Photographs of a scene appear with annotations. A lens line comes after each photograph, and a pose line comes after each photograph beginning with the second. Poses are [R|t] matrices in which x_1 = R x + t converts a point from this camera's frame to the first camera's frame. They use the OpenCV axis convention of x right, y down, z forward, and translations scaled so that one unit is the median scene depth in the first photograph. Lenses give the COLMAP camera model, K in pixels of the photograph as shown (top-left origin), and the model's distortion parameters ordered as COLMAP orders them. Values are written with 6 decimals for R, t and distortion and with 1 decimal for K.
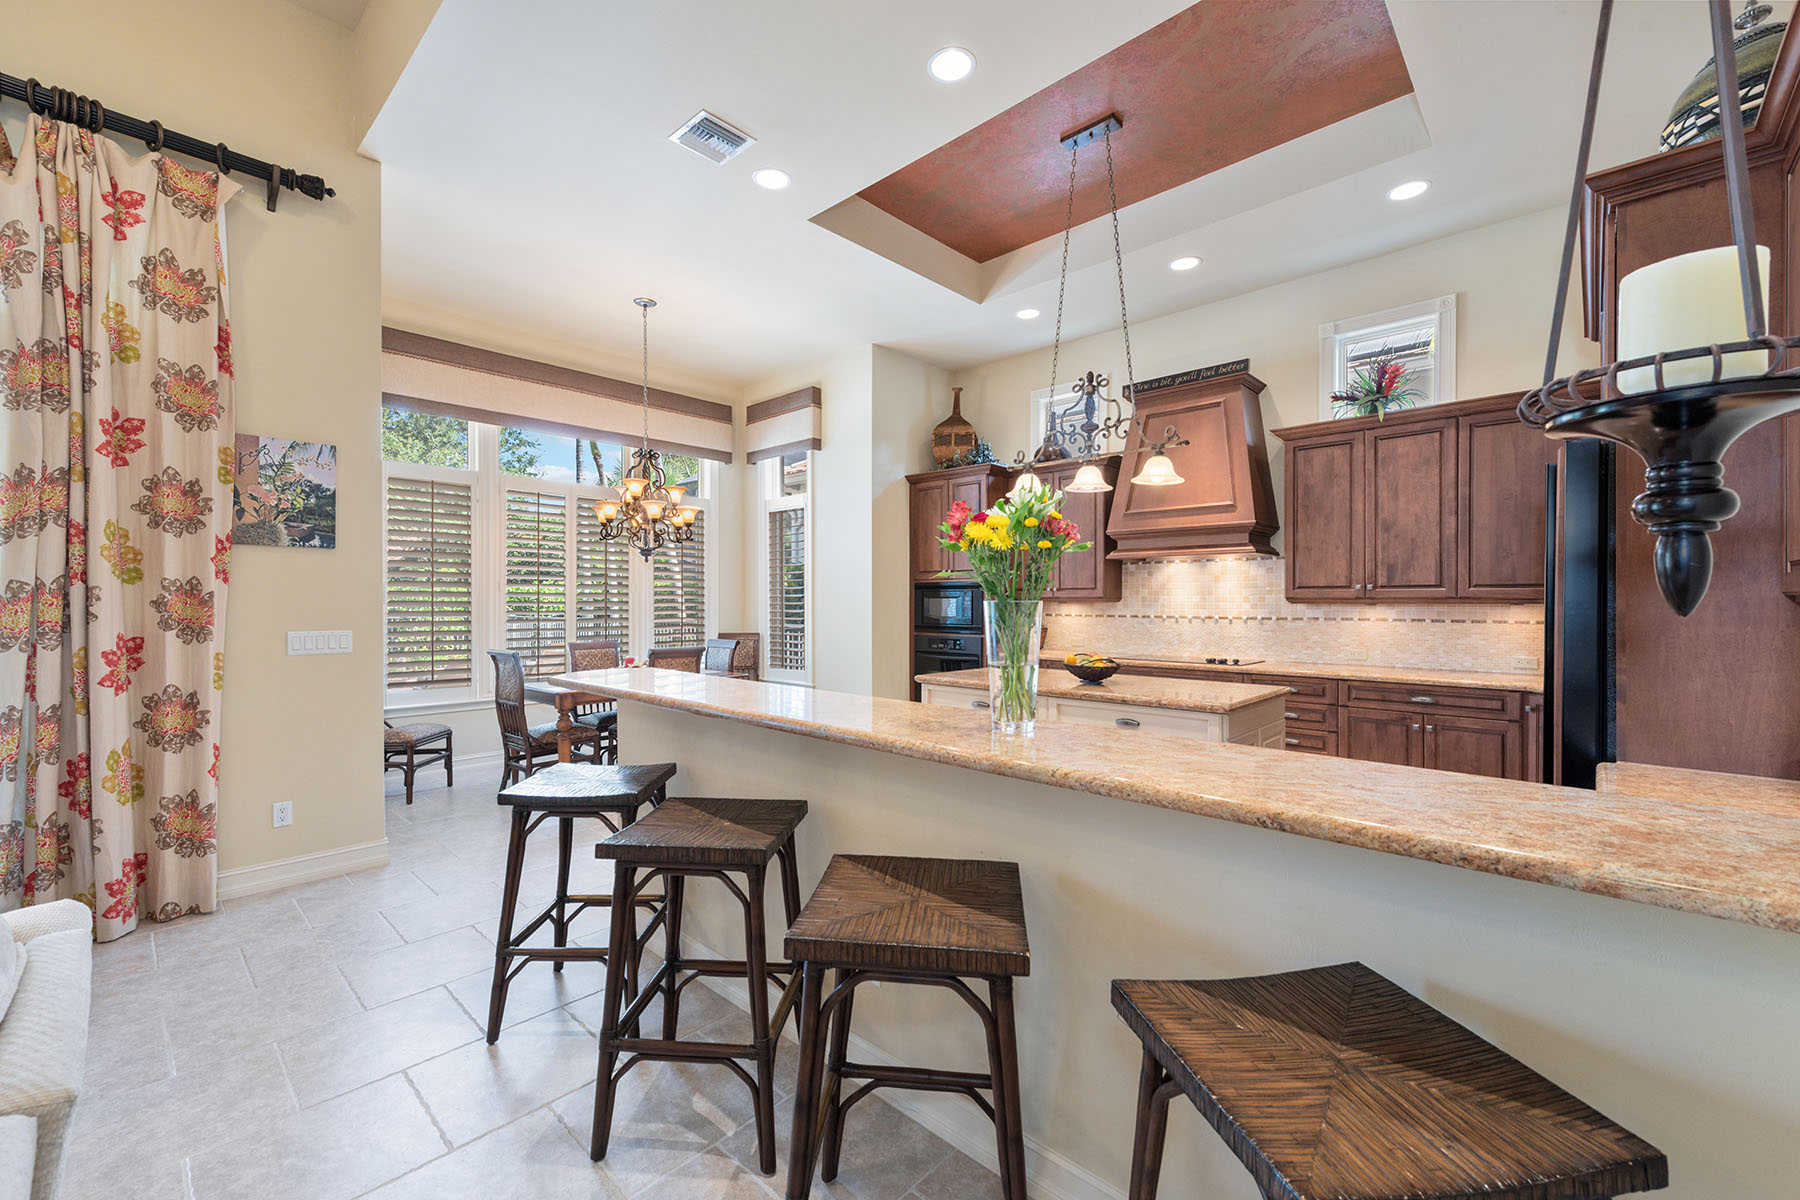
lens RADIAL K [[726.4, 0, 893.2], [0, 726.4, 602.2], [0, 0, 1]] dist [0.009216, -0.000720]
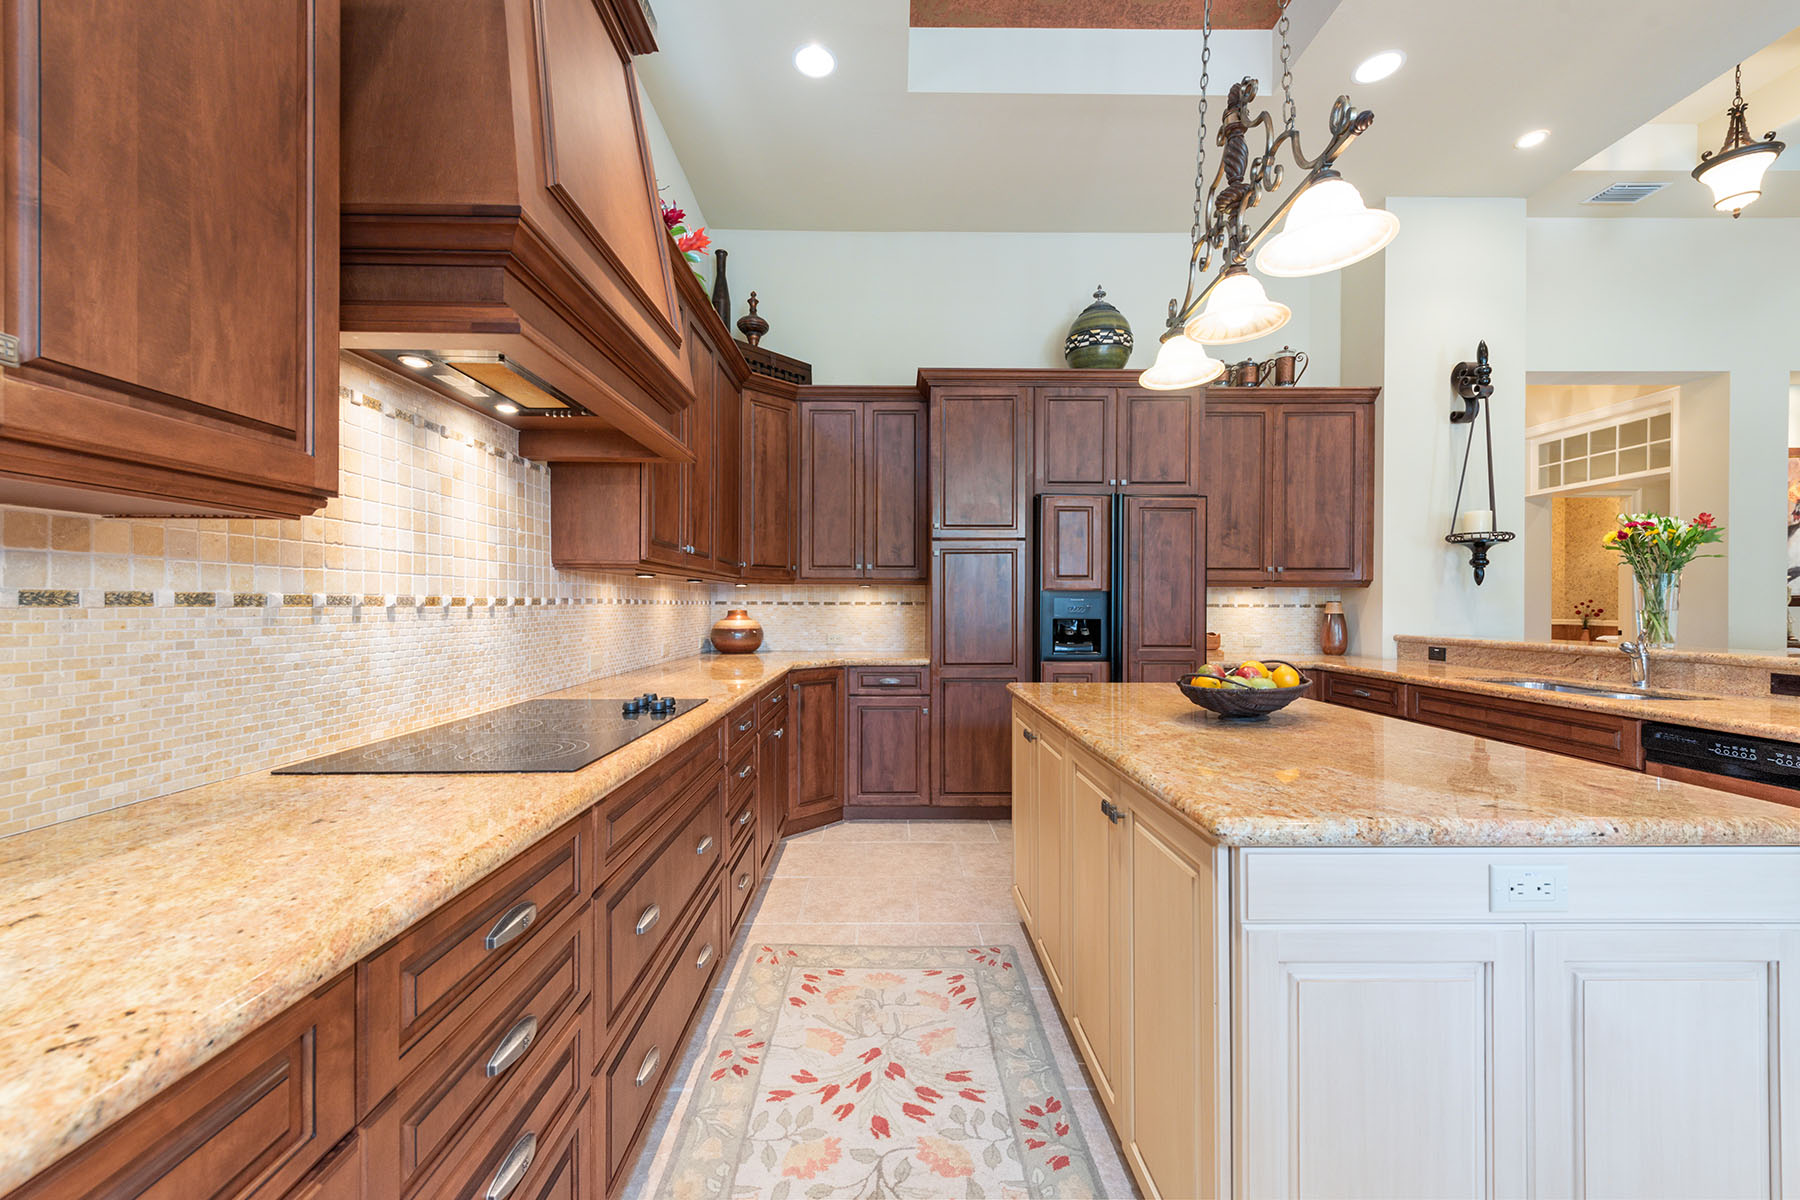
lens RADIAL K [[700.7, 0, 899.2], [0, 700.7, 603.3], [0, 0, 1]] dist [0.011671, -0.002305]
pose [[-0.691404, -0.001739, 0.722466, 0.090660], [-0.002022, 0.999998, 0.000473, 0.032075], [-0.722465, -0.001134, -0.691406, 1.595460]]
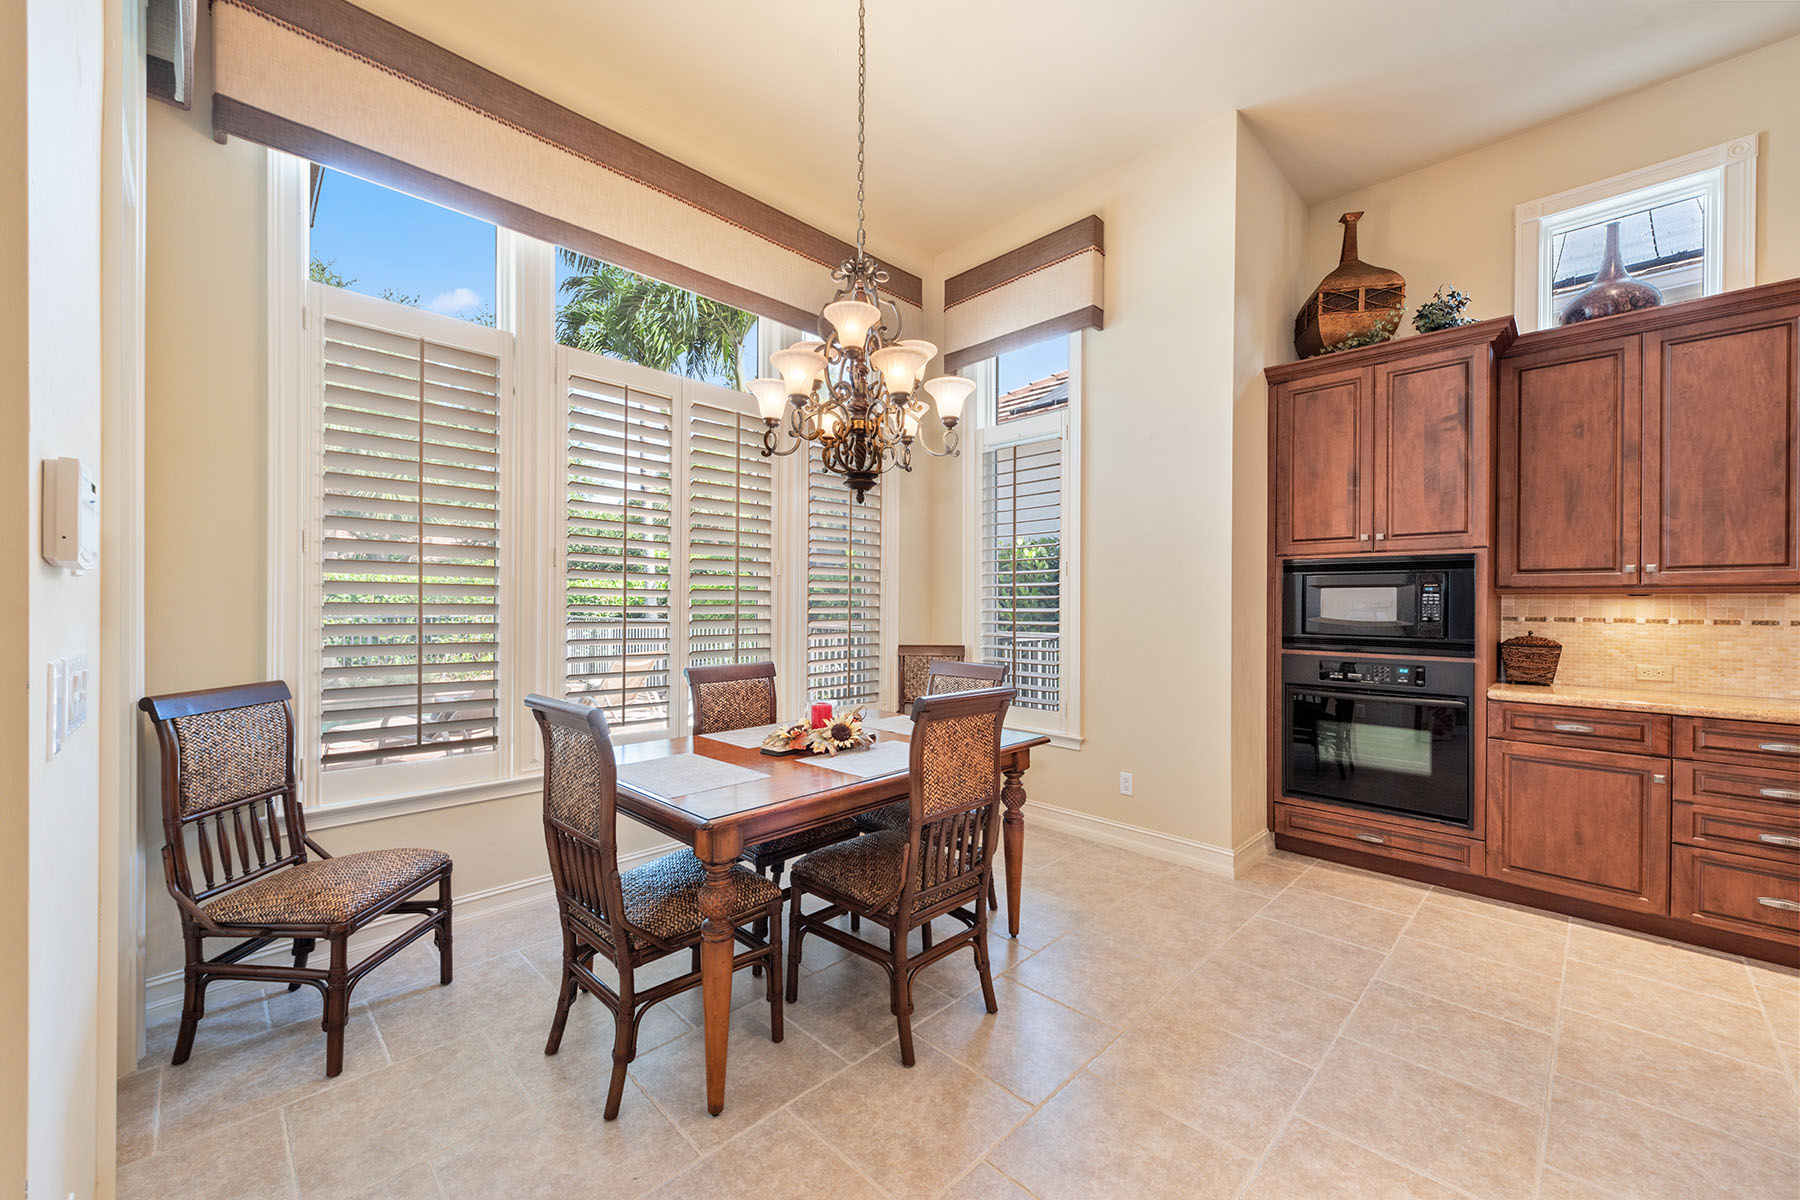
lens RADIAL K [[700.7, 0, 894.1], [0, 700.7, 602.4], [0, 0, 1]] dist [0.011671, -0.002305]
pose [[0.999317, 0.005033, -0.036617, -0.448834], [-0.005205, 0.999976, -0.004594, 0.017013], [0.036593, 0.004781, 0.999319, 0.815973]]
